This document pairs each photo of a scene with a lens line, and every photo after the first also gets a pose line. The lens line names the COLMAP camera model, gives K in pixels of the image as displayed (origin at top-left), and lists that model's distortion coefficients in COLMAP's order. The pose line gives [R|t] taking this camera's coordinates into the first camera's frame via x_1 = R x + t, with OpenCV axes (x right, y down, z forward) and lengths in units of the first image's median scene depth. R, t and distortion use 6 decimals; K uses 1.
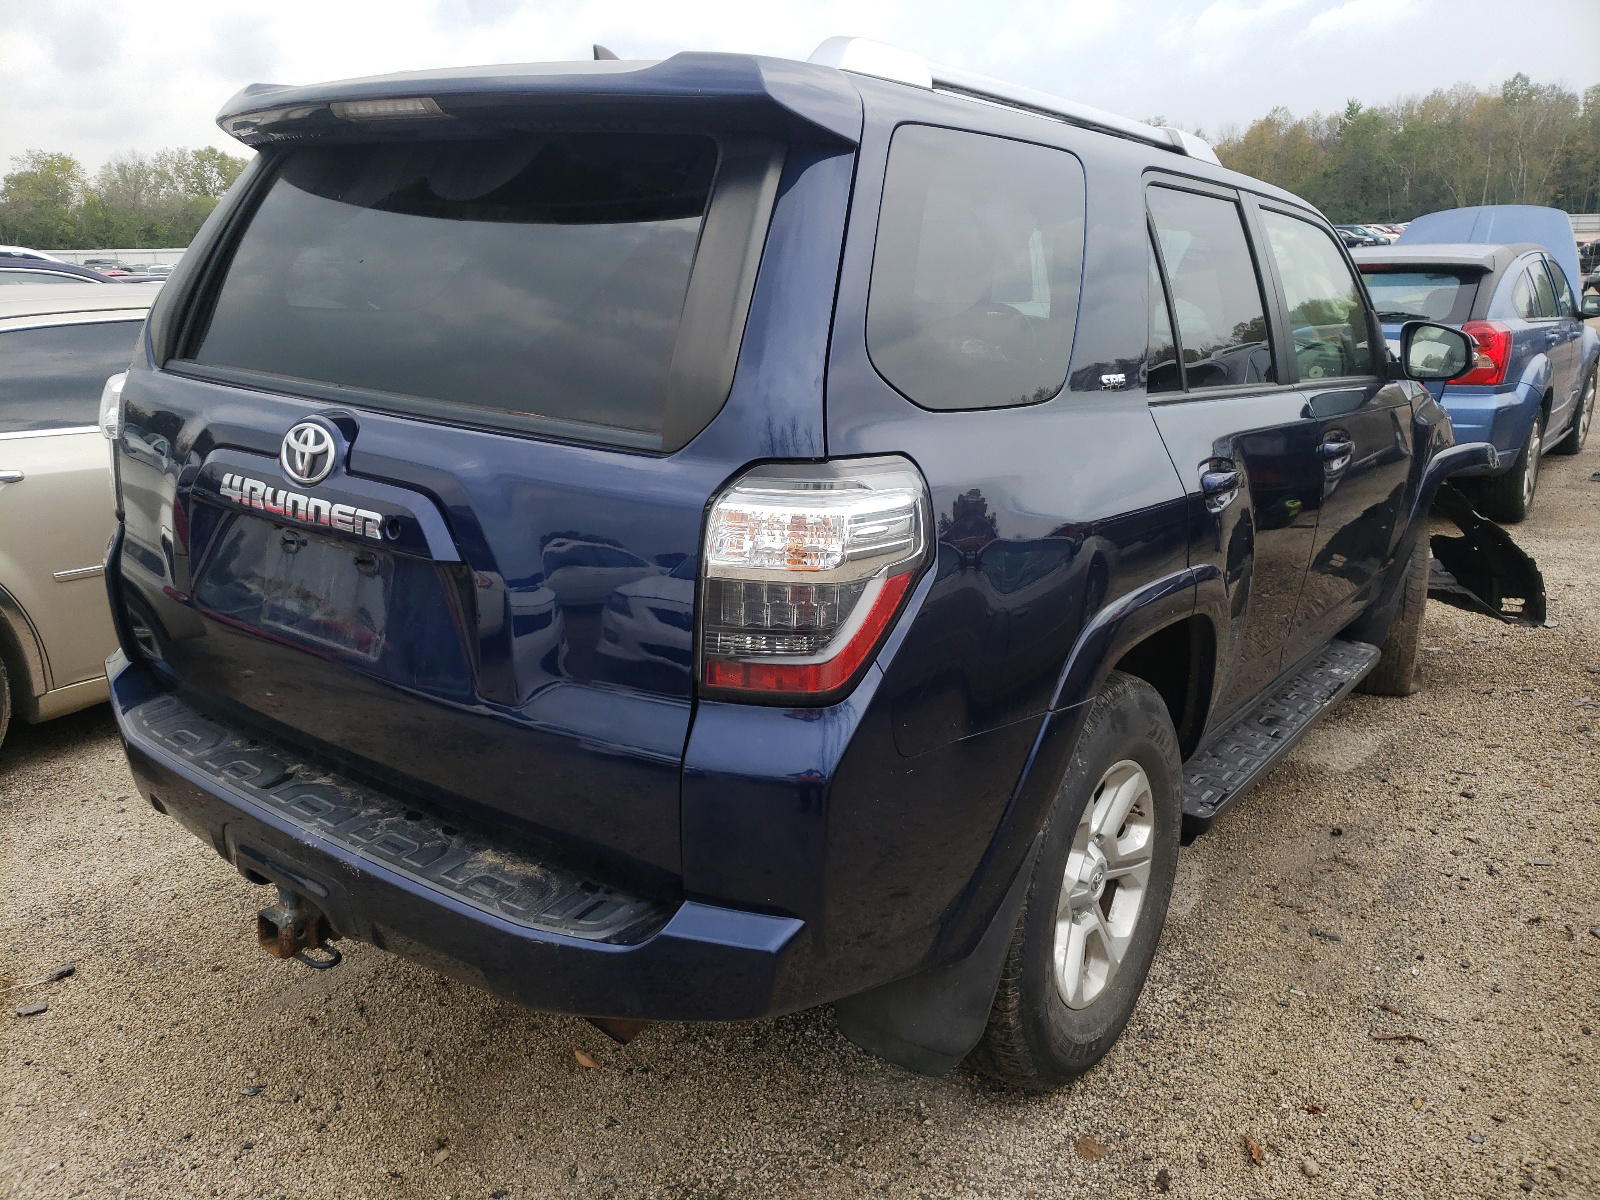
lens RADIAL K [[1219.6, 0, 800.0], [0, 1219.6, 600.0], [0, 0, 1]] dist [-0.001594, -0.001243]
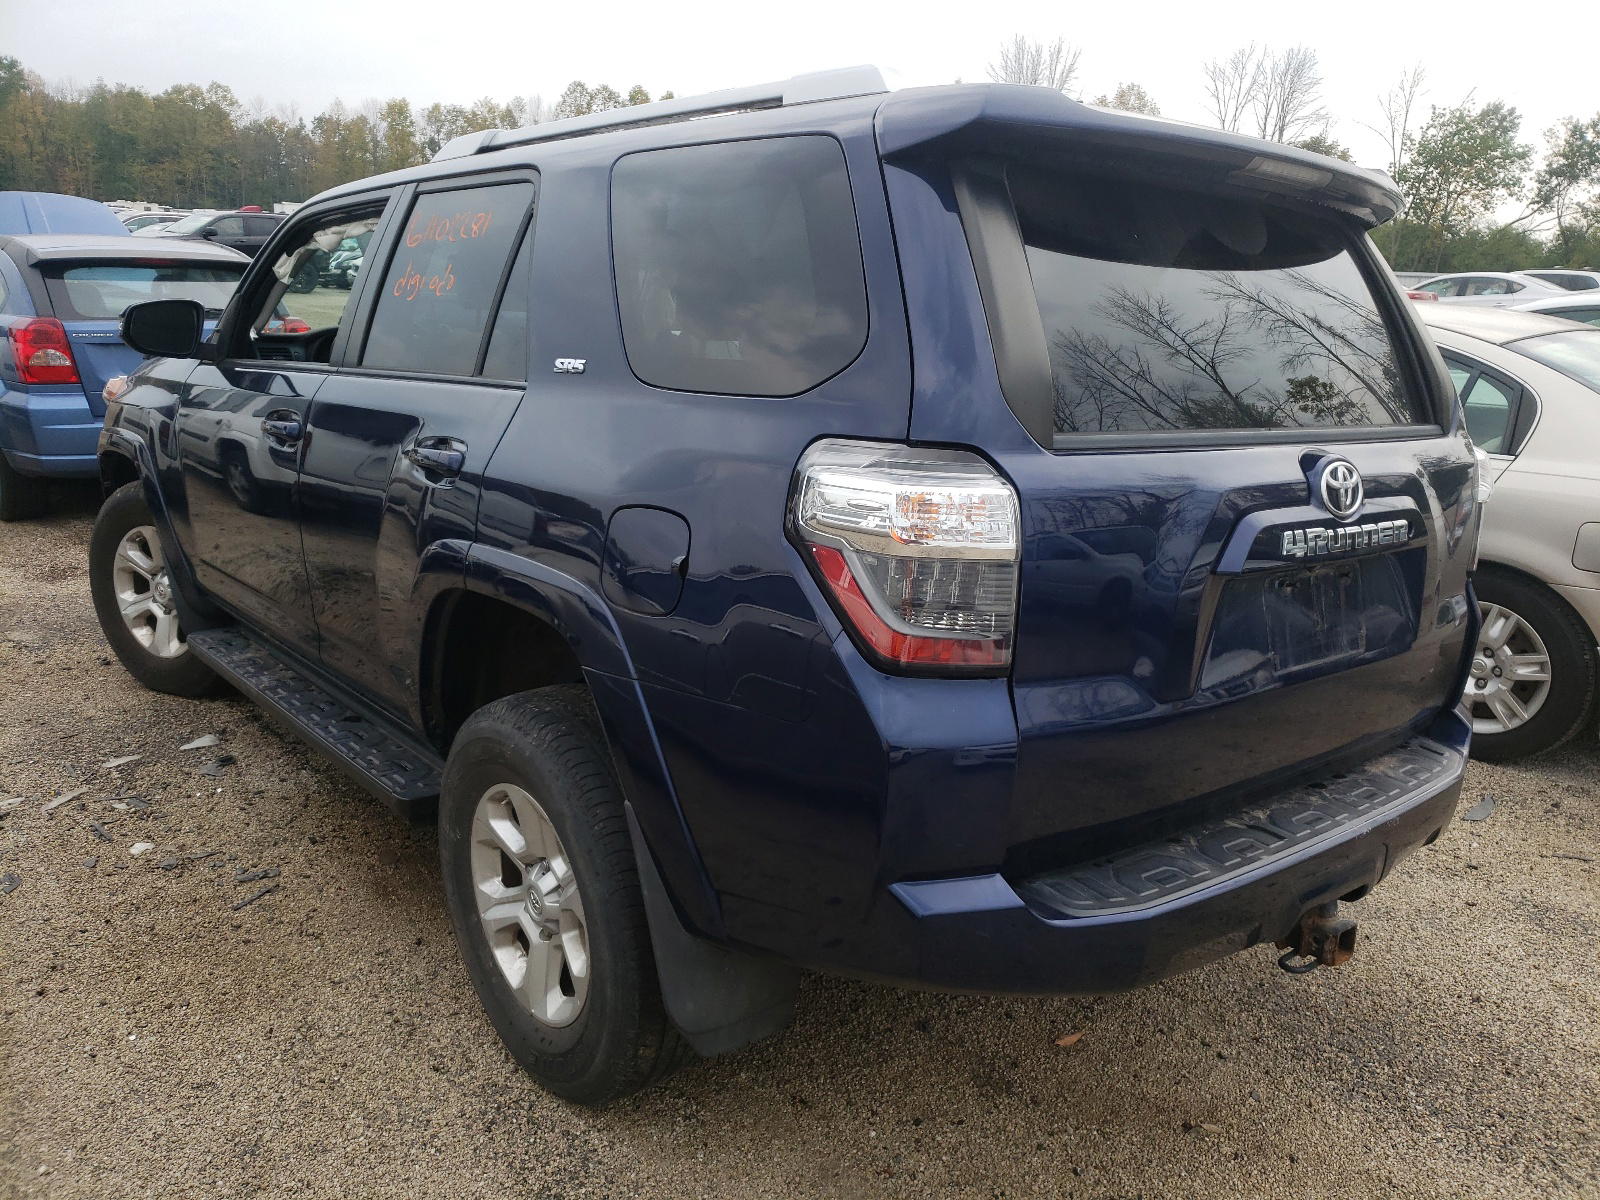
lens RADIAL K [[1219.6, 0, 800.0], [0, 1219.6, 600.0], [0, 0, 1]] dist [-0.001594, -0.001243]
pose [[0.264897, -0.239214, 0.934134, -1.373248], [0.233397, 0.955841, 0.178587, -0.282918], [-0.935604, 0.170717, 0.309031, 1.008347]]
